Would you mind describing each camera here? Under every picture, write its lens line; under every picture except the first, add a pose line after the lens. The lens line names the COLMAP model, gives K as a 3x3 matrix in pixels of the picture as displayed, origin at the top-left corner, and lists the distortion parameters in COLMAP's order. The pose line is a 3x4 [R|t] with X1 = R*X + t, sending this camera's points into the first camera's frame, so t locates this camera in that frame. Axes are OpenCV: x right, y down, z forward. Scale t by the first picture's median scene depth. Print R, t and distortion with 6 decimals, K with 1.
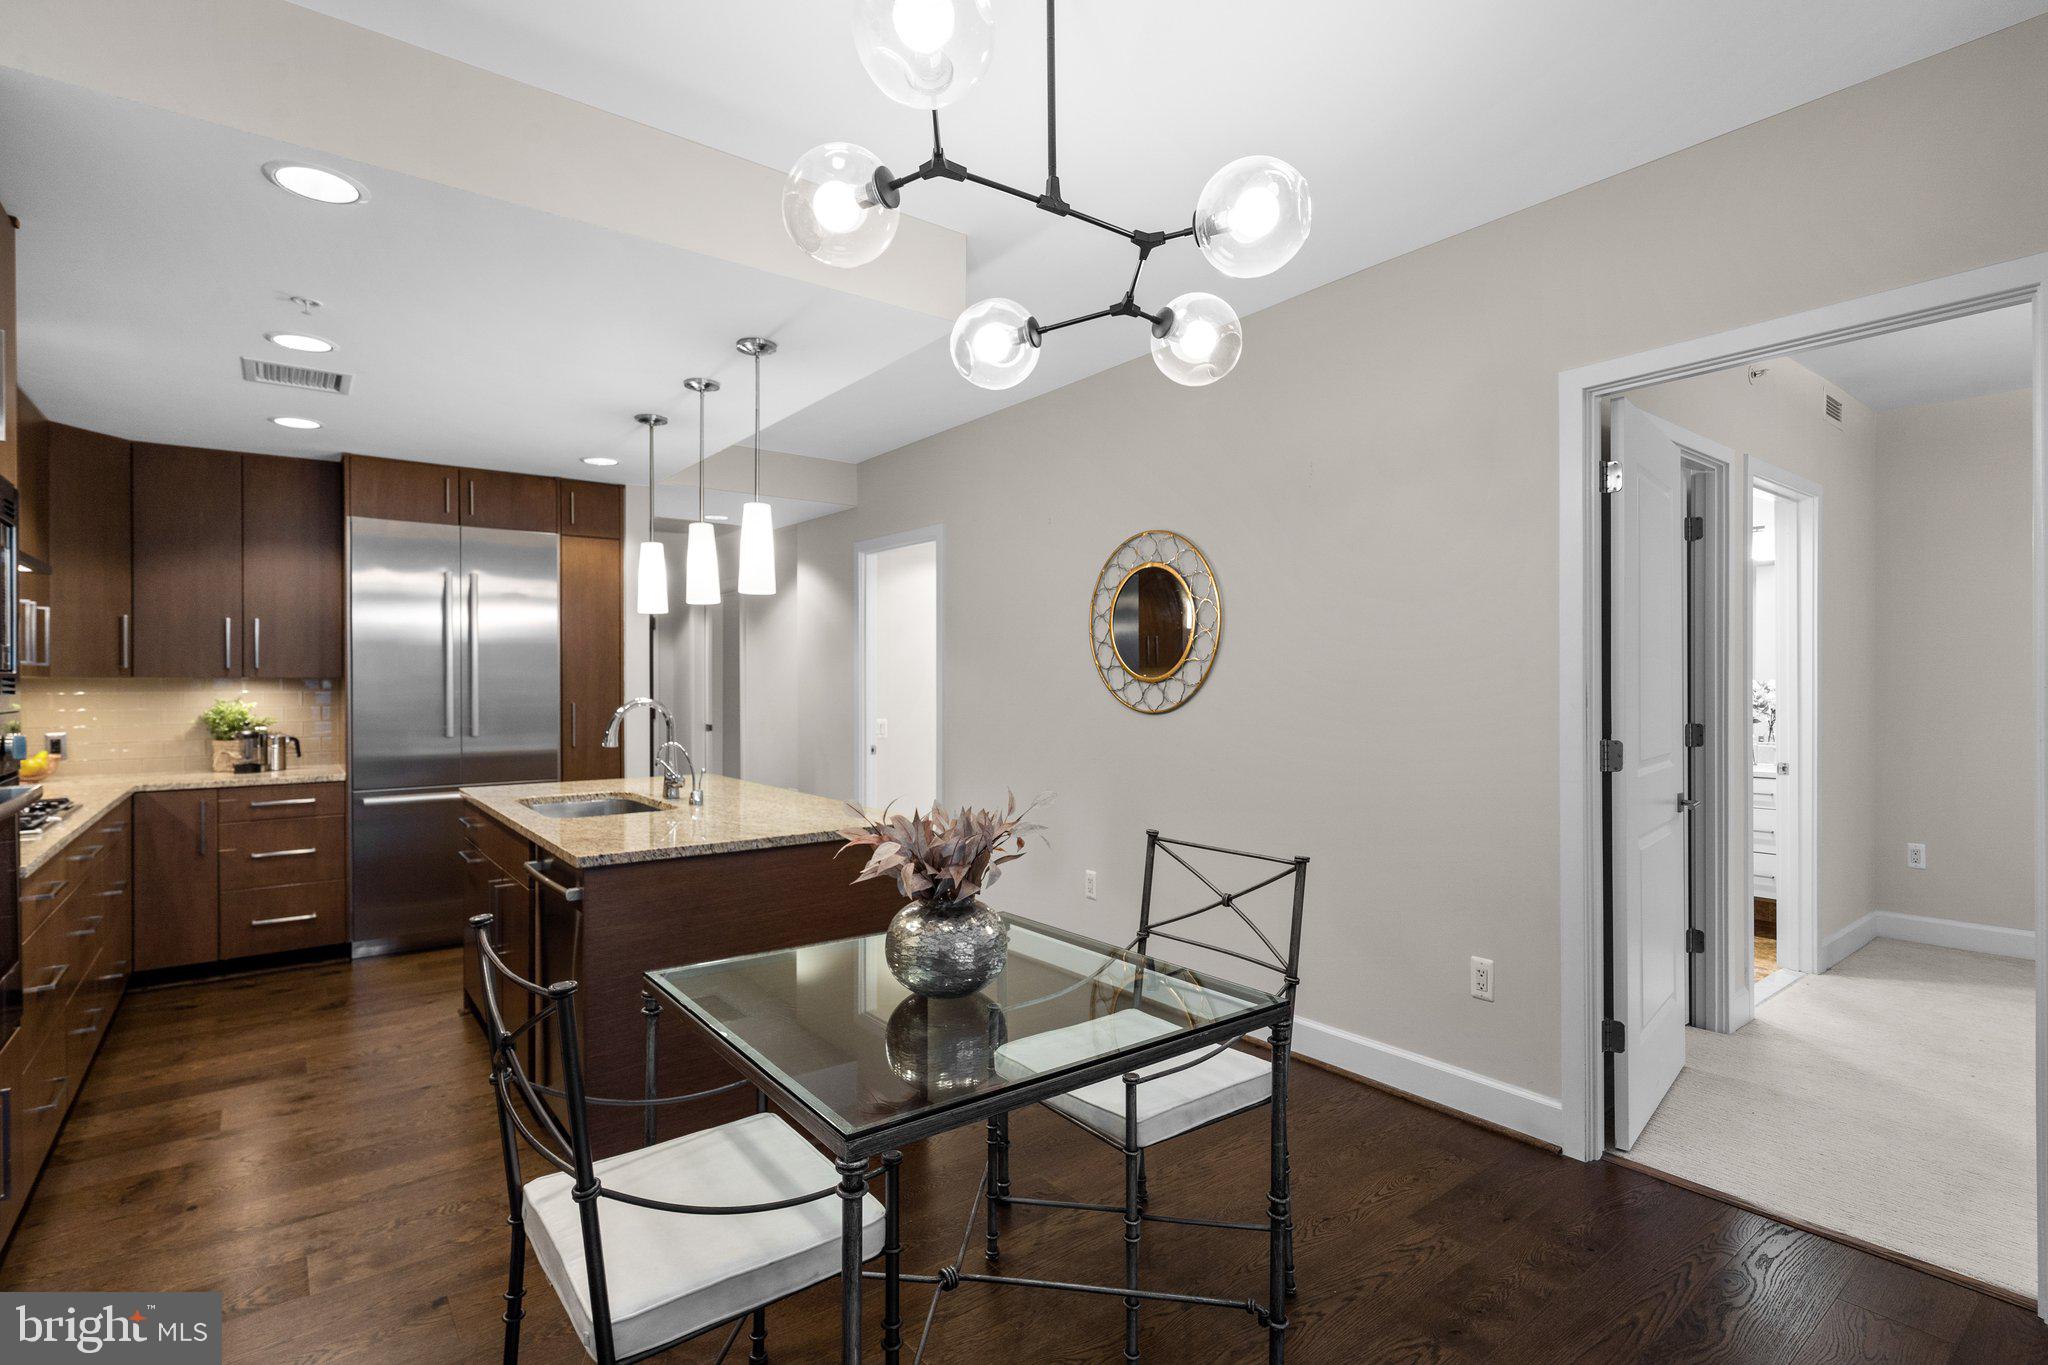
lens RADIAL K [[956.7, 0, 1032.0], [0, 956.7, 679.6], [0, 0, 1]] dist [-0.002805, 0.002586]
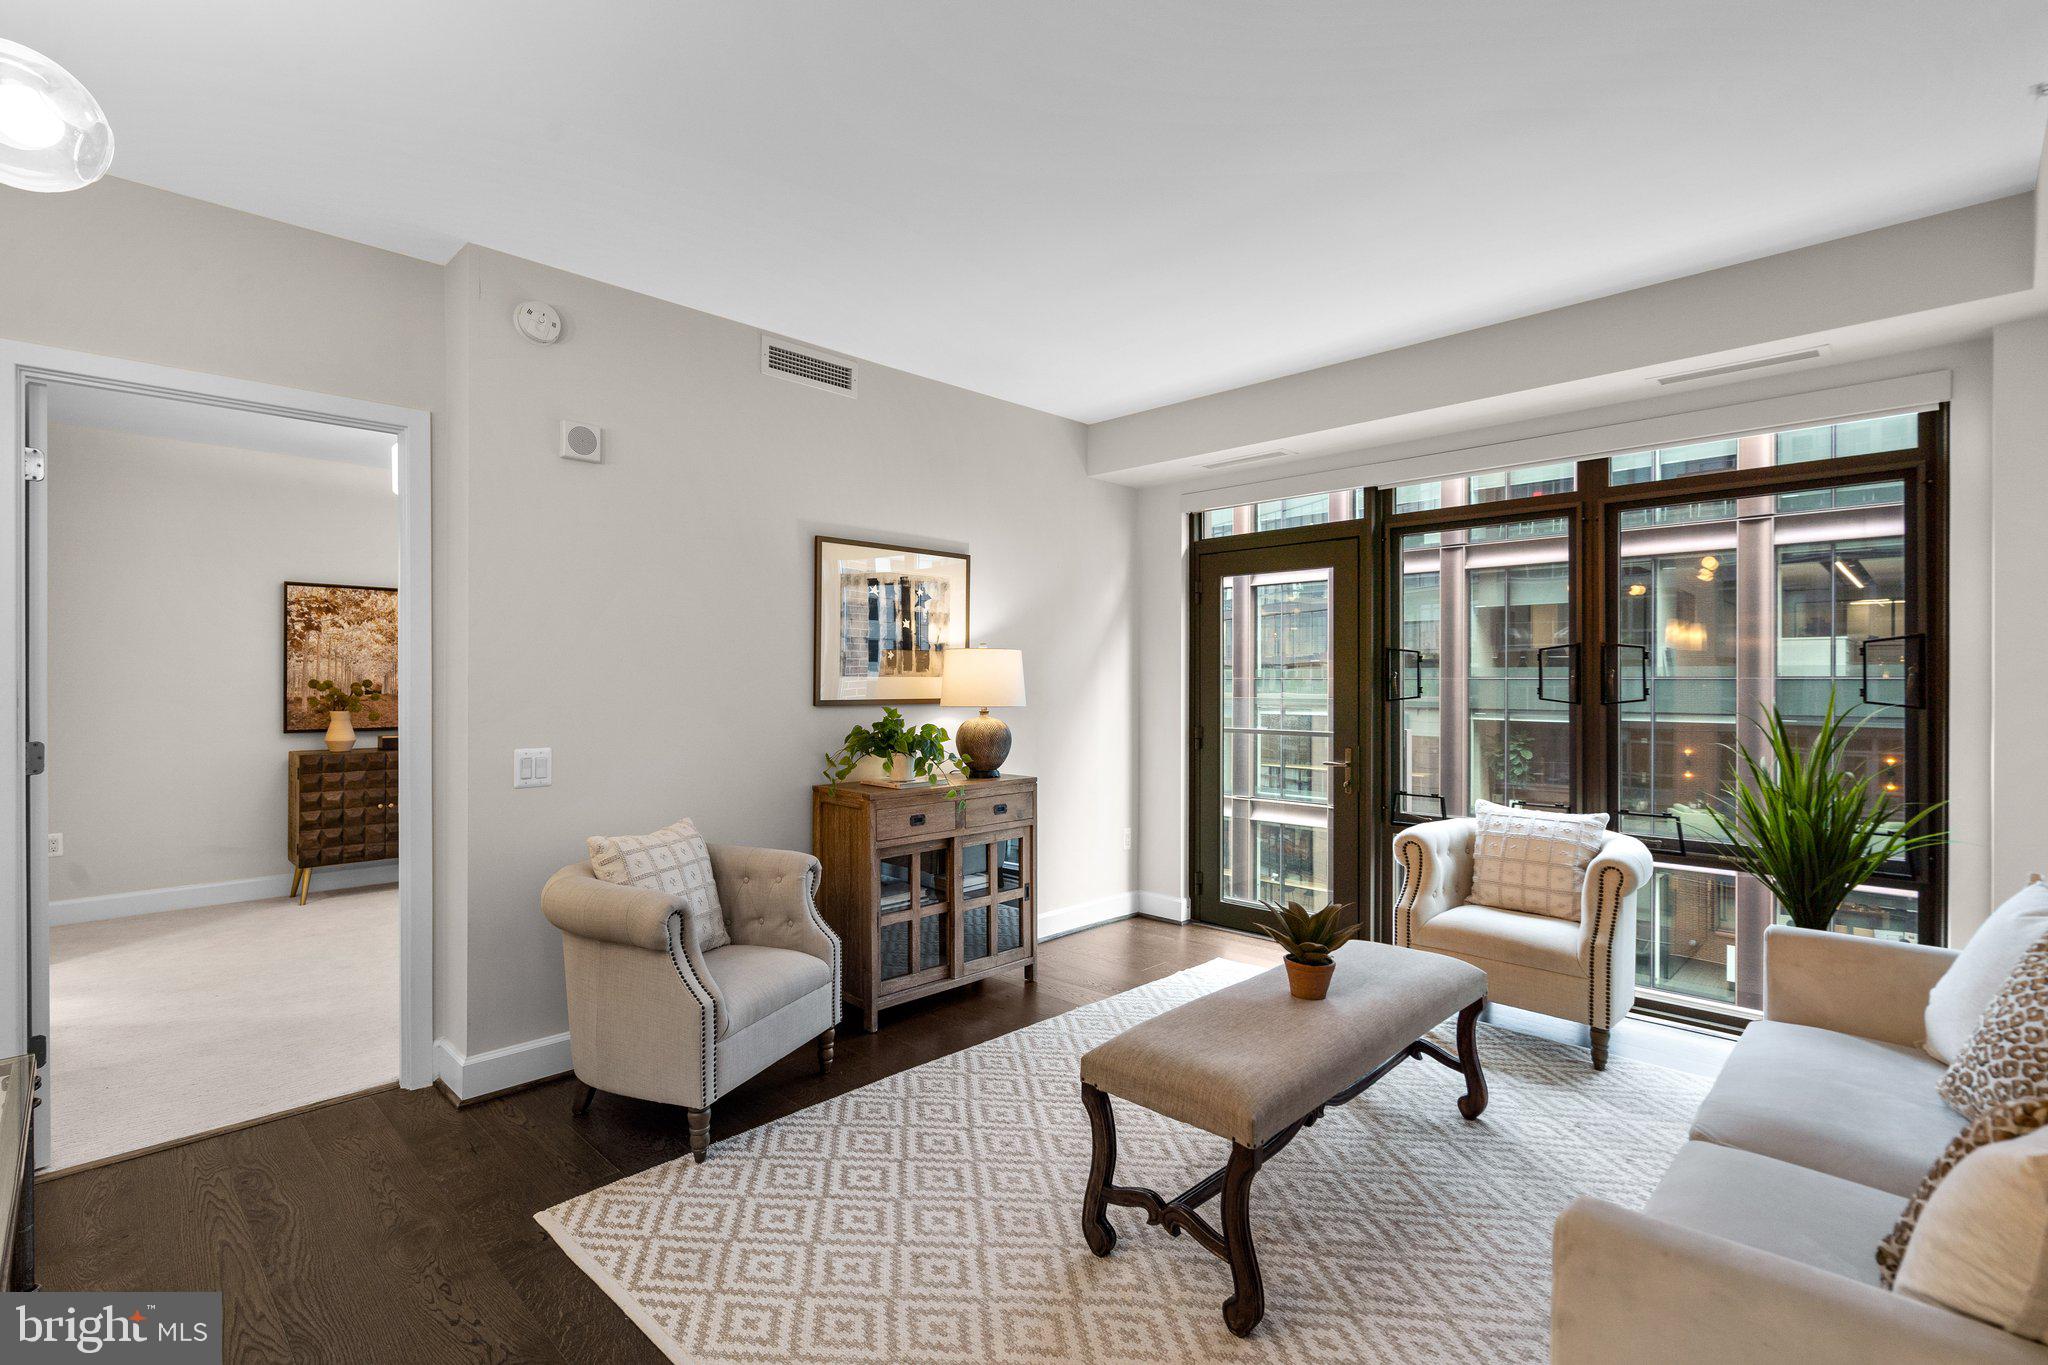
lens RADIAL K [[956.7, 0, 1015.1], [0, 956.7, 682.6], [0, 0, 1]] dist [-0.002805, 0.002586]
pose [[-0.133726, 0.001653, 0.991017, -0.283809], [0.001945, 0.999997, -0.001405, 0.005295], [-0.991016, 0.001740, -0.133729, 0.097245]]
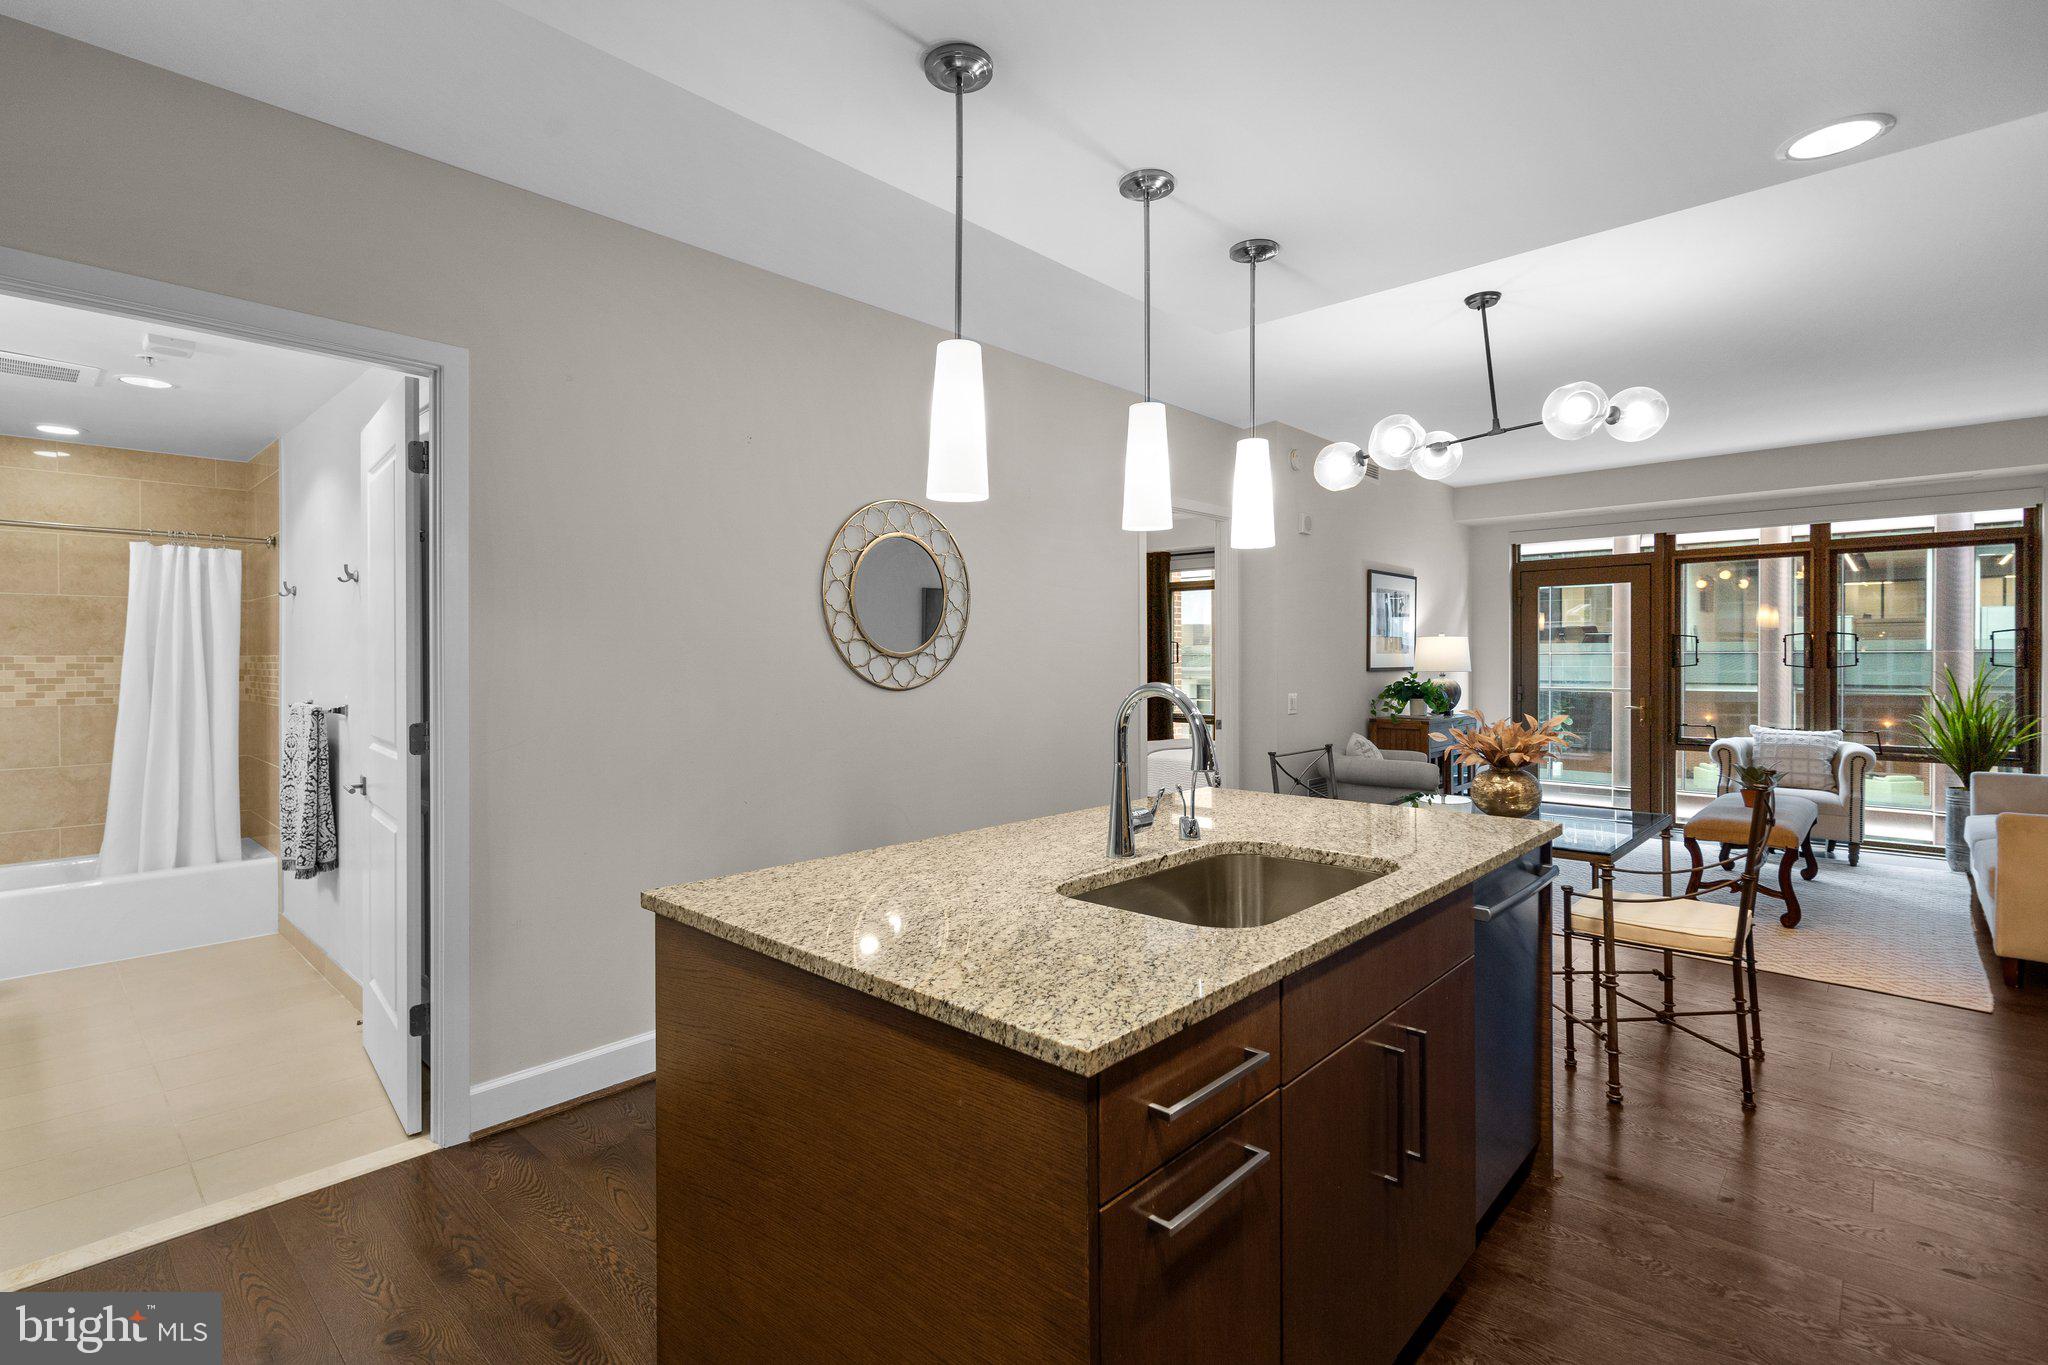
lens RADIAL K [[956.7, 0, 1005.8], [0, 956.7, 662.7], [0, 0, 1]] dist [-0.002805, 0.002586]
pose [[-0.155702, -0.001158, 0.987803, -0.779009], [0.005556, 0.999982, 0.002049, 0.006345], [-0.987788, 0.005808, -0.155693, 0.977014]]
